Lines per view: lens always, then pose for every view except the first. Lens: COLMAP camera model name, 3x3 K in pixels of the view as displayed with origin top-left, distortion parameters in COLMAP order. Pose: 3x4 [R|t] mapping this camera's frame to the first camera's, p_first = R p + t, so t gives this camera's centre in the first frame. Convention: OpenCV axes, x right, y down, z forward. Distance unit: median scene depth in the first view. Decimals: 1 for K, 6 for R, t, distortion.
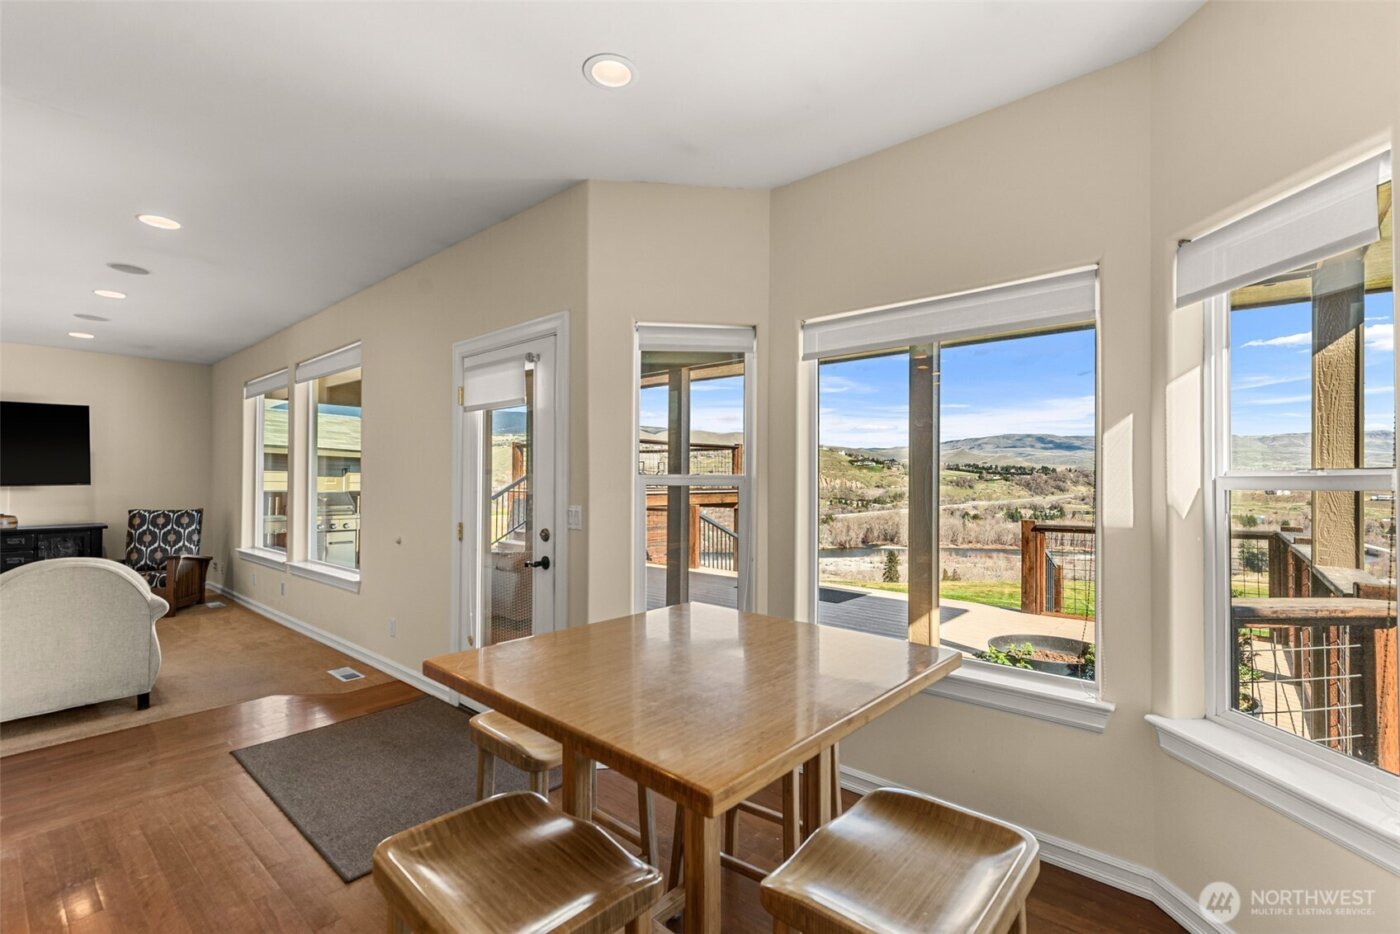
lens RADIAL K [[611.5, 0, 700.3], [0, 611.5, 475.5], [0, 0, 1]] dist [0.005394, 0.000198]
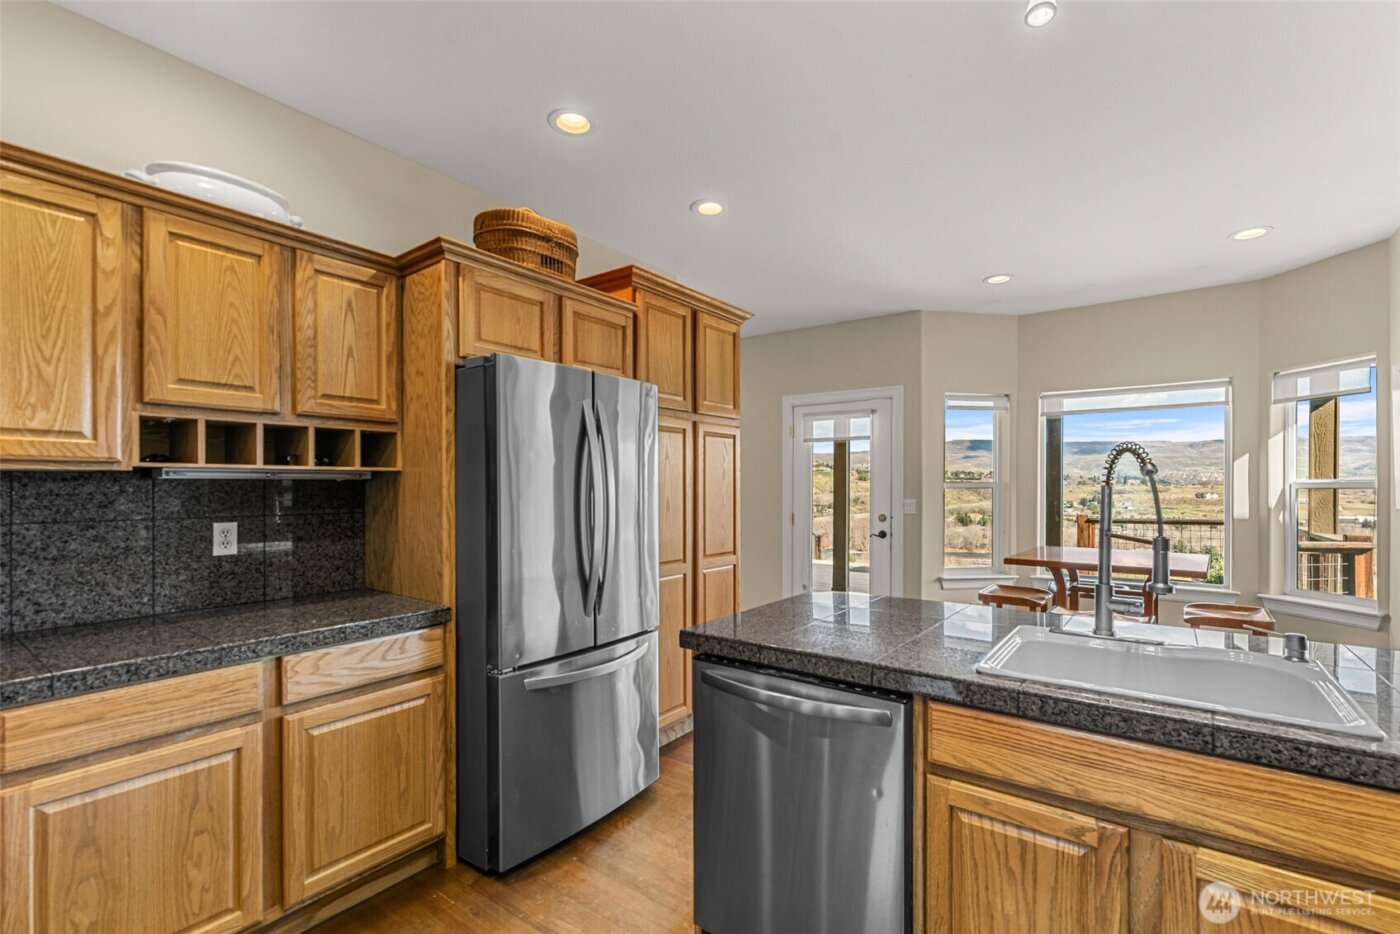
lens RADIAL K [[614.5, 0, 694.2], [0, 614.5, 489.8], [0, 0, 1]] dist [0.001583, 0.000146]
pose [[0.998245, -0.002920, 0.059144, -0.884882], [0.002086, 0.999897, 0.014168, -0.004449], [-0.059179, -0.014020, 0.998149, -0.663622]]
